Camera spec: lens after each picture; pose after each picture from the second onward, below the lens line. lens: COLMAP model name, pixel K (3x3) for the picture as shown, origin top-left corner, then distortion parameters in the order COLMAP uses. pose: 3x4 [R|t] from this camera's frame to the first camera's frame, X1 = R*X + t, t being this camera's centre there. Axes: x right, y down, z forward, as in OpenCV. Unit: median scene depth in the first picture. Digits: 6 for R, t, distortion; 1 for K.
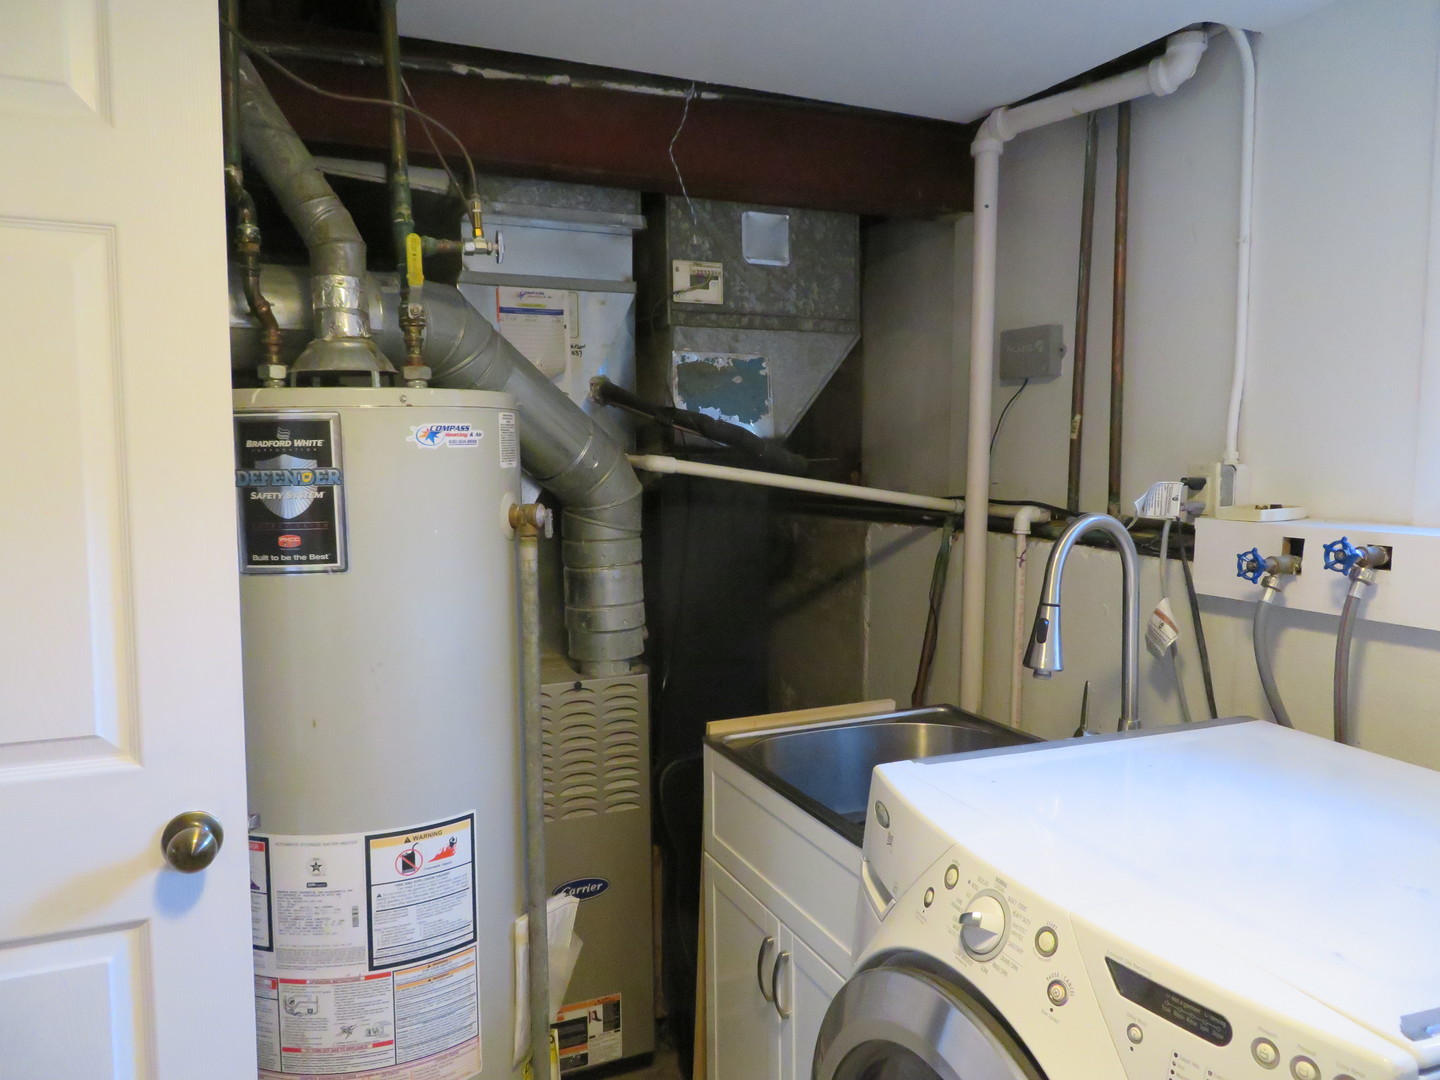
lens RADIAL K [[1023.4, 0, 719.4], [0, 1023.4, 542.2], [0, 0, 1]] dist [-0.008876, -0.000739]
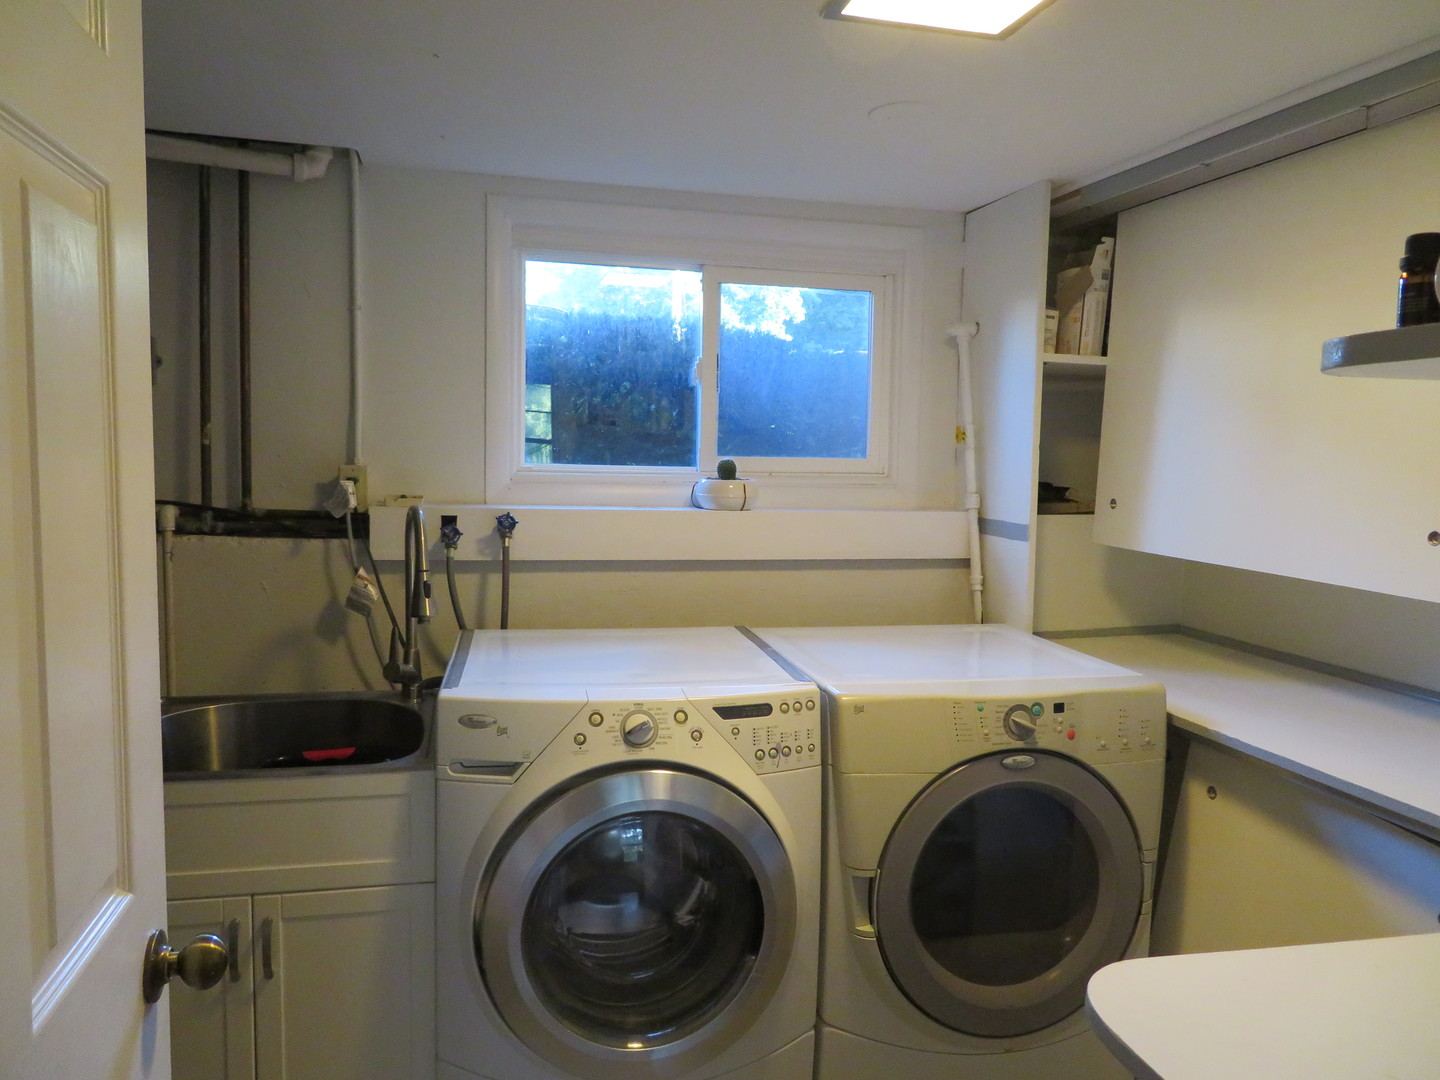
lens RADIAL K [[1023.4, 0, 720.9], [0, 1023.4, 538.5], [0, 0, 1]] dist [-0.008876, -0.000739]
pose [[0.155132, -0.076758, 0.984907, -1.029199], [0.060953, 0.995821, 0.068008, -0.056882], [-0.986011, 0.049483, 0.159163, 0.371586]]
